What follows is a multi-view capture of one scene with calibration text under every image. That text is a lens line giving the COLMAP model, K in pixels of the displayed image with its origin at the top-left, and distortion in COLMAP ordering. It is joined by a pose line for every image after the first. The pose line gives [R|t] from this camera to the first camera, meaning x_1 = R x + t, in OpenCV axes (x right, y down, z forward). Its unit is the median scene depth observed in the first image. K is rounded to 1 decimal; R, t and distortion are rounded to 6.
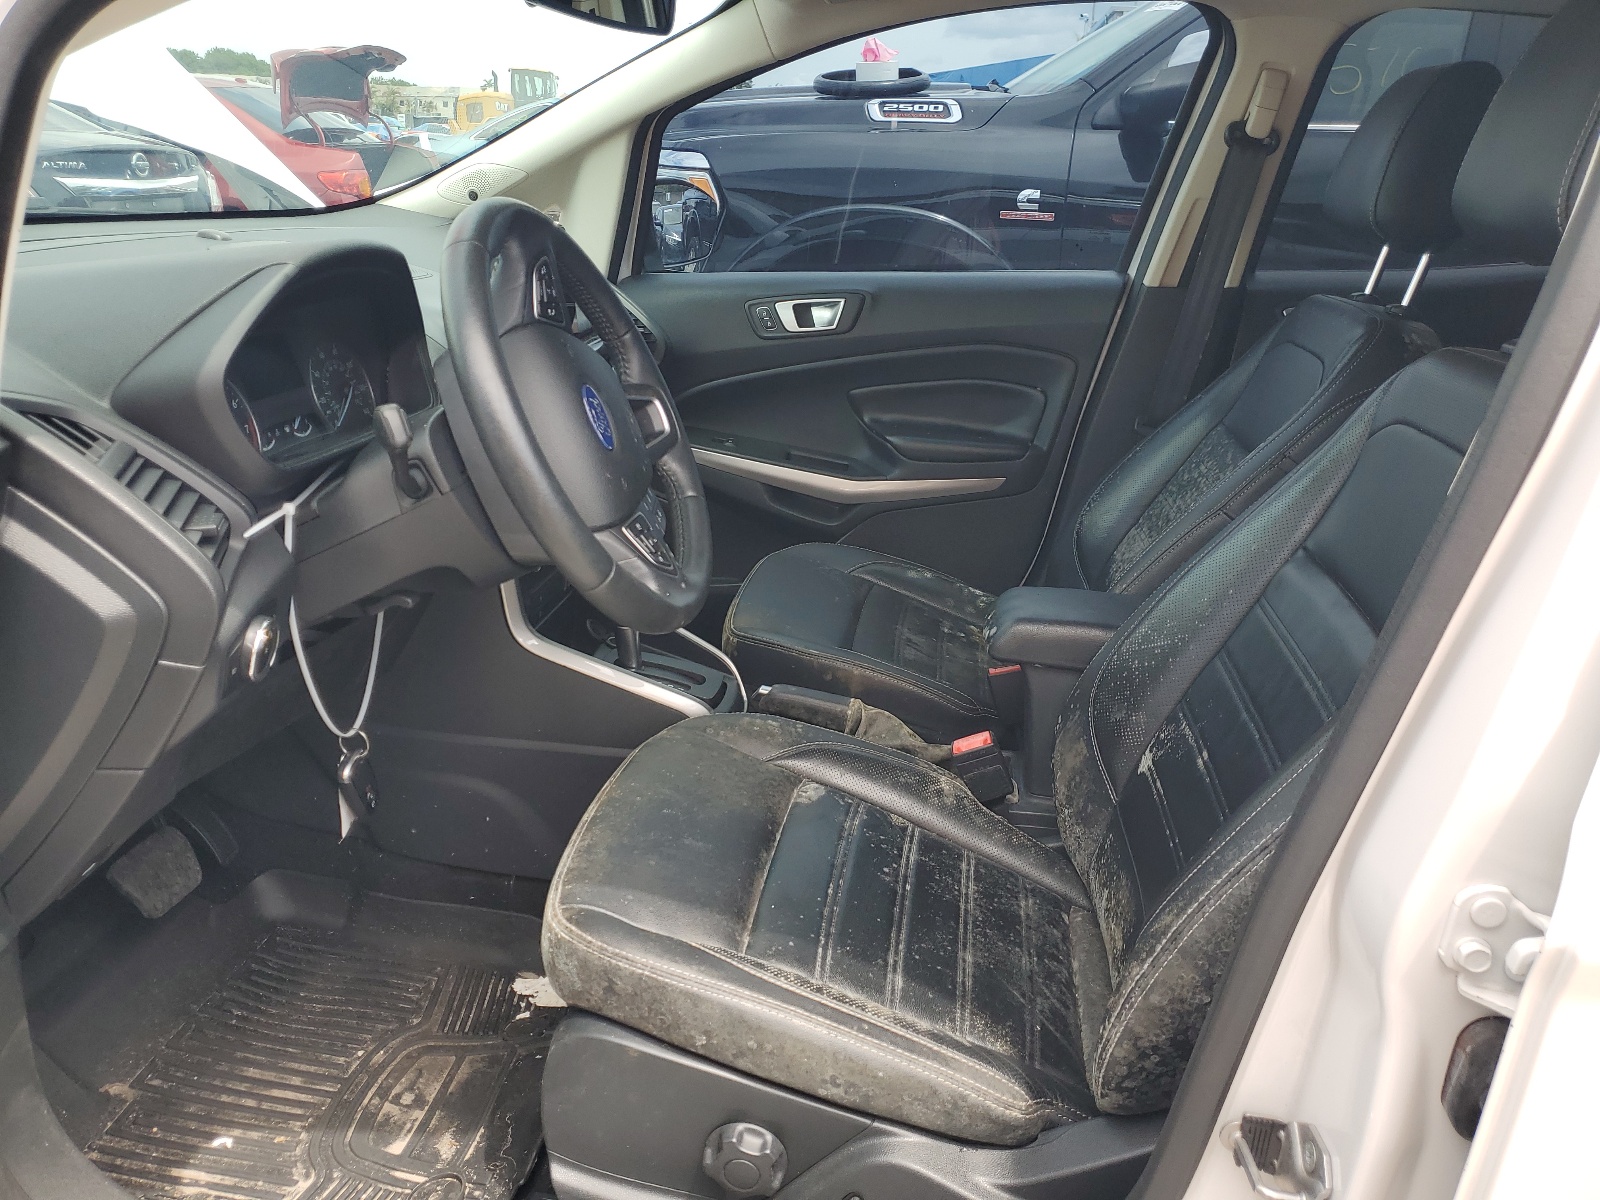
lens RADIAL K [[1342.3, 0, 800.0], [0, 1342.3, 600.0], [0, 0, 1]] dist [0.000460, -0.000862]
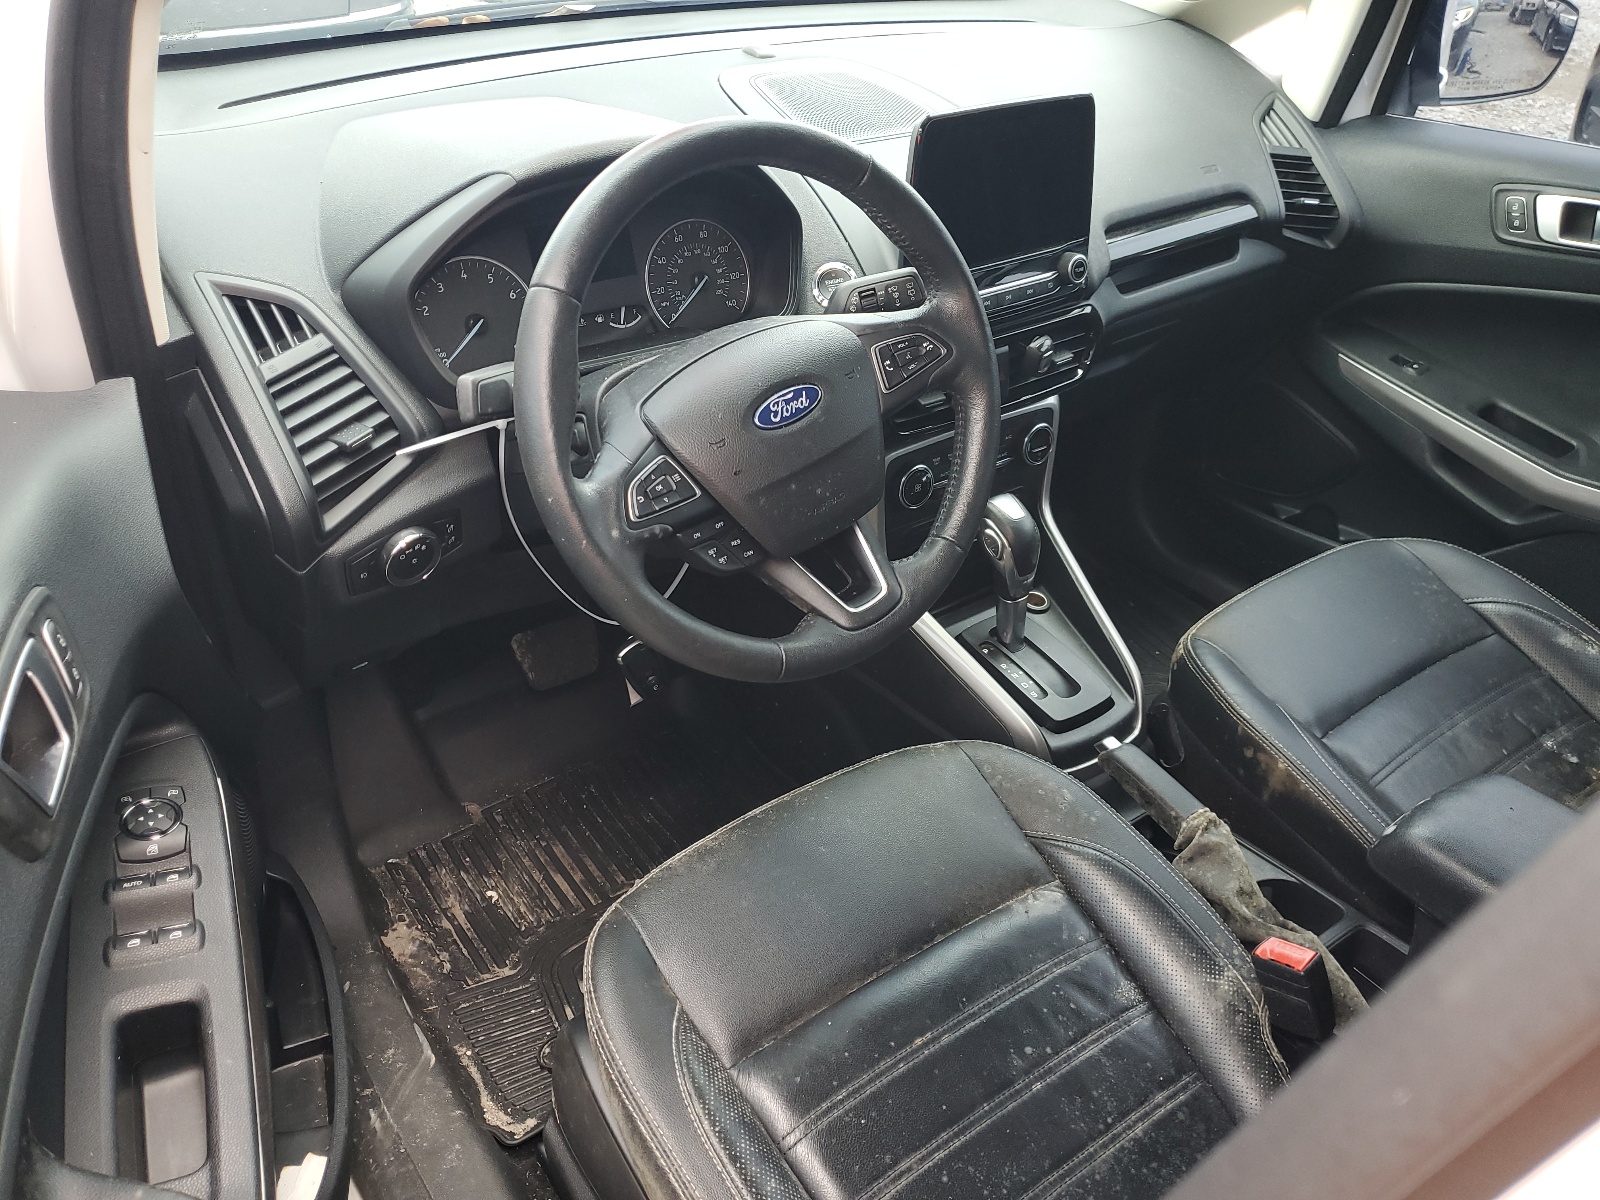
lens RADIAL K [[1342.3, 0, 800.0], [0, 1342.3, 600.0], [0, 0, 1]] dist [0.000460, -0.000862]
pose [[0.682947, 0.398123, -0.612439, 0.346653], [-0.228428, 0.912770, 0.338631, -0.275045], [0.693833, -0.091369, 0.714316, 0.359707]]
